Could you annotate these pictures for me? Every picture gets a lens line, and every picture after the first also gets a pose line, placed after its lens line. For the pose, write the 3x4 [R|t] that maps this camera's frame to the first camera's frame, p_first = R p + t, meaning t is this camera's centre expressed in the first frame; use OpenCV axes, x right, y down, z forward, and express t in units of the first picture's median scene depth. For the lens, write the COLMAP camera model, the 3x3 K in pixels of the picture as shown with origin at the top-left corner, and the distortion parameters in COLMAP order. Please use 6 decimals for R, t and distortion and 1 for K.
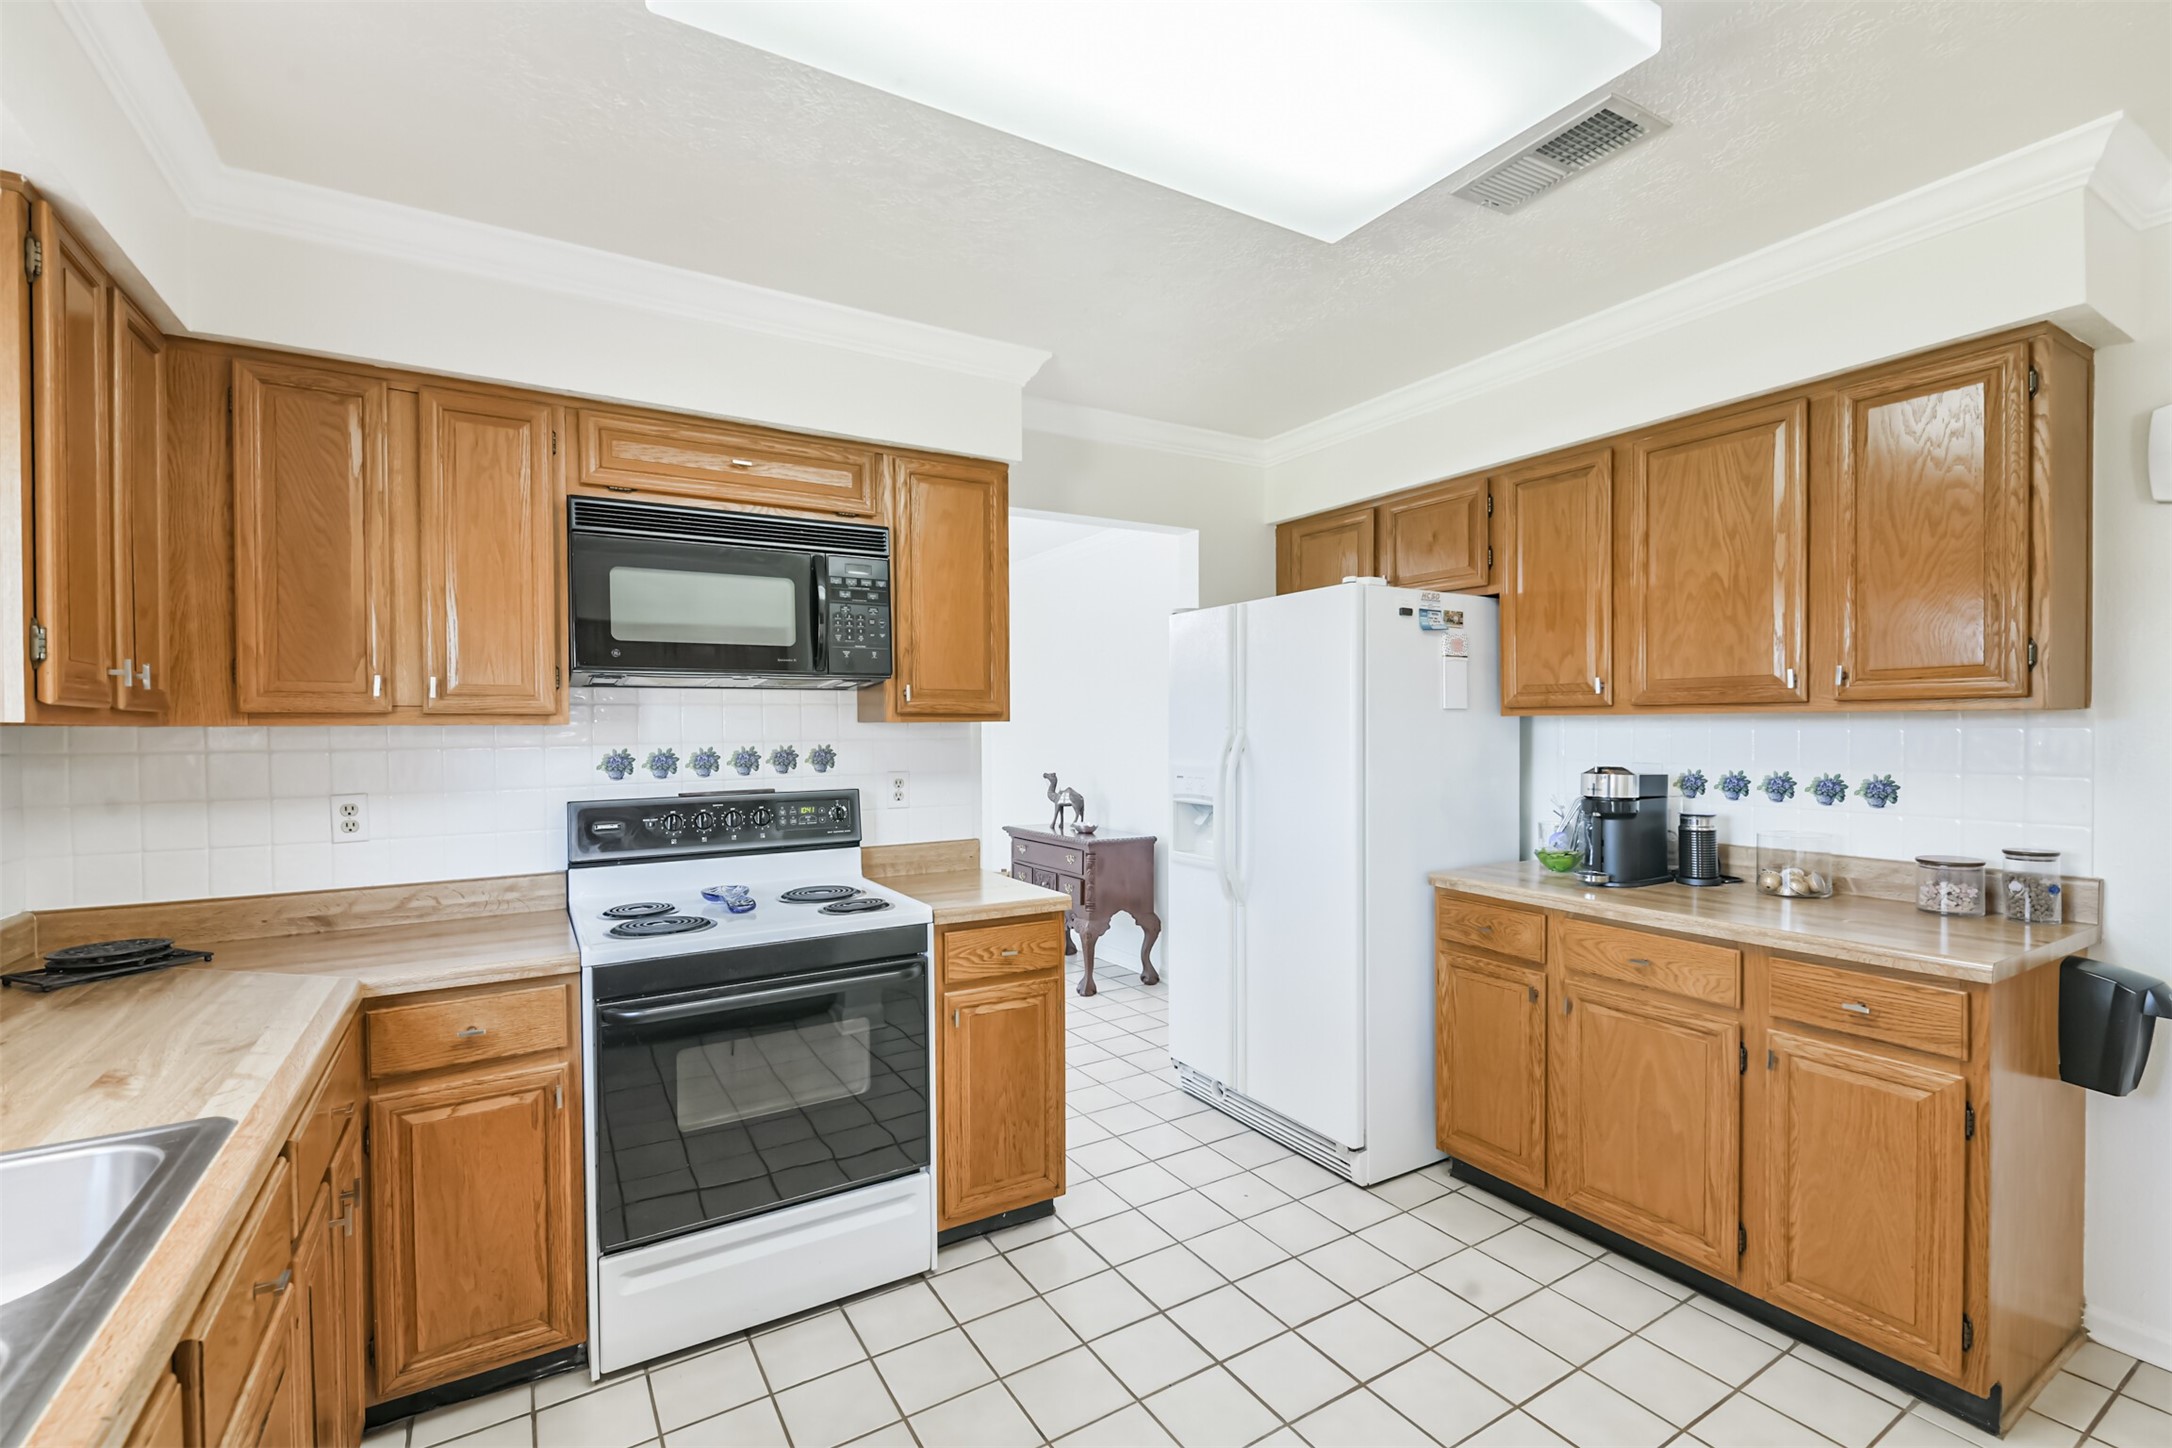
lens RADIAL K [[944.7, 0, 1085.4], [0, 944.7, 737.4], [0, 0, 1]] dist [0.001671, -0.000295]
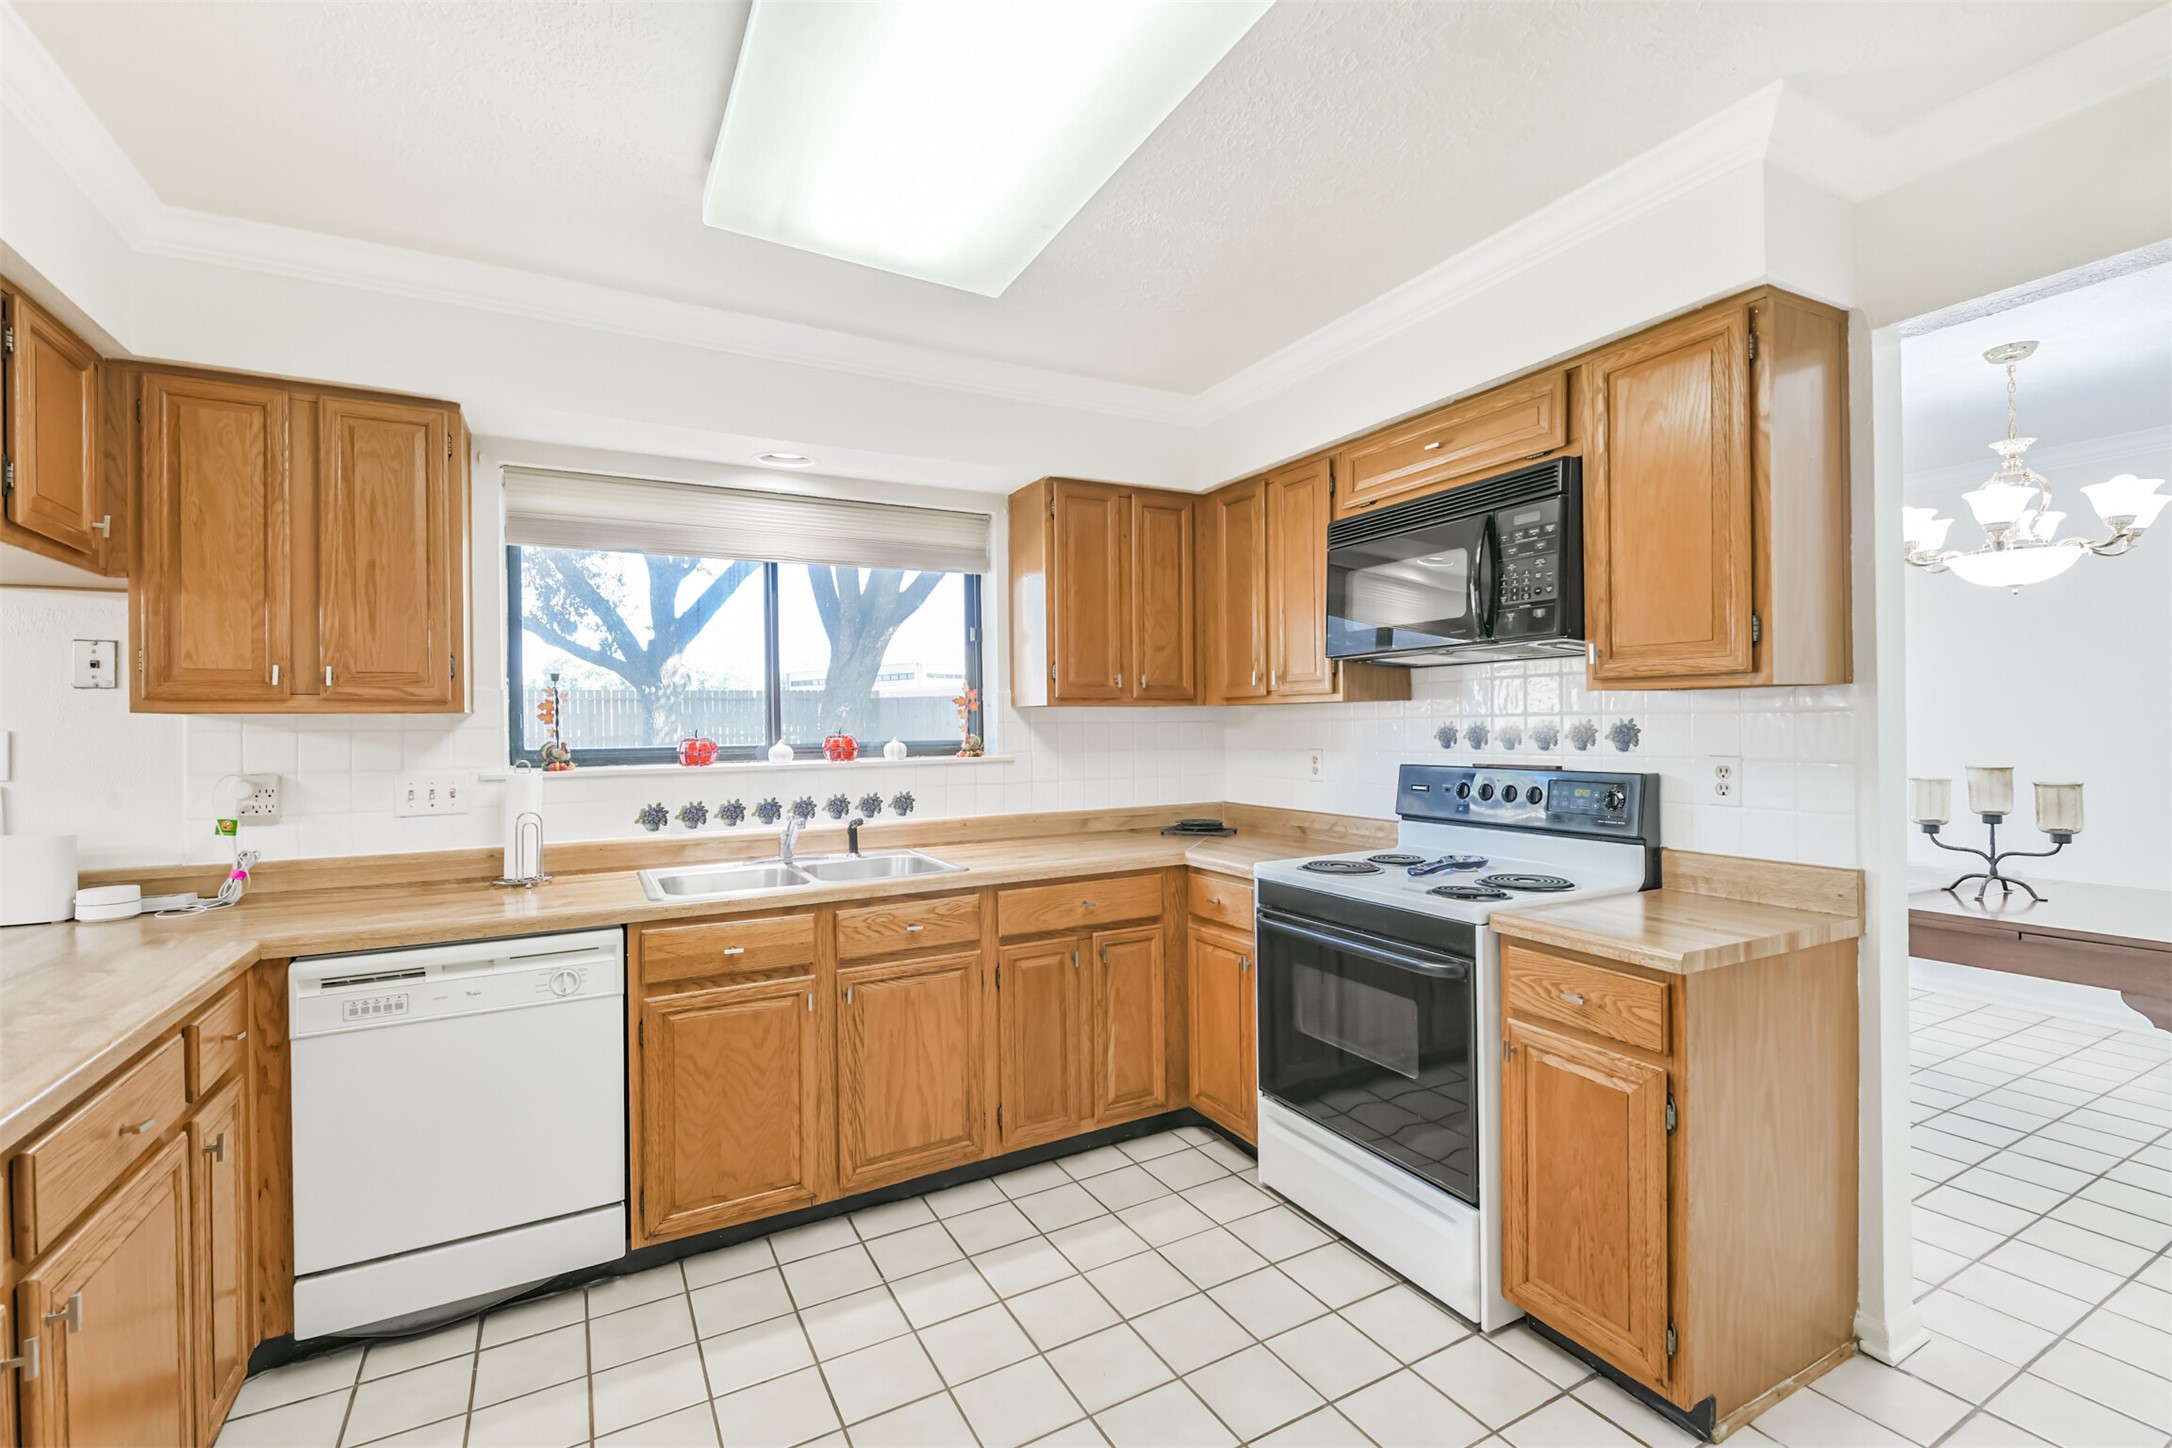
lens RADIAL K [[942.0, 0, 1086.0], [0, 942.0, 724.0], [0, 0, 1]] dist [0.022957, -0.008297]
pose [[-0.046230, 0.010623, -0.998874, 0.705095], [0.002025, 0.999942, 0.010541, 0.003316], [0.998929, -0.001535, -0.046248, 0.674660]]
